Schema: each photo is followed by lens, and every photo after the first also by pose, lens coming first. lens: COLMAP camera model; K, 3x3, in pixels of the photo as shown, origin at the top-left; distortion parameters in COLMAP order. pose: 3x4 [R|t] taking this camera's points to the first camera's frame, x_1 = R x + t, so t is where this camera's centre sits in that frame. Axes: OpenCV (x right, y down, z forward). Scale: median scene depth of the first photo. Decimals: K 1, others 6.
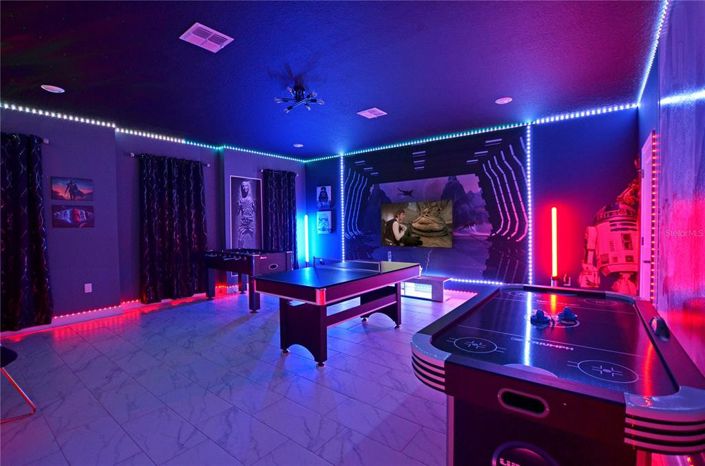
lens RADIAL K [[328.7, 0, 352.5], [0, 328.7, 233.0], [0, 0, 1]] dist [-0.000547, -0.000061]
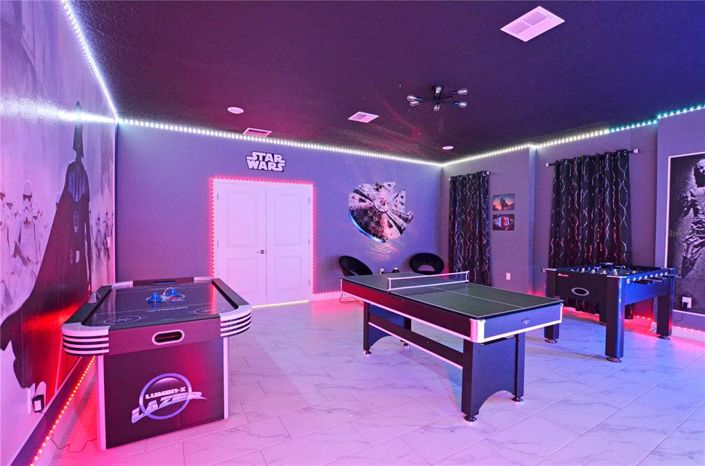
lens RADIAL K [[328.7, 0, 352.5], [0, 328.7, 233.0], [0, 0, 1]] dist [-0.000547, -0.000061]
pose [[-0.369048, 0.029560, -0.928940, 0.668732], [-0.025523, 0.998795, 0.041922, -0.046958], [0.929060, 0.039181, -0.367849, 0.923170]]
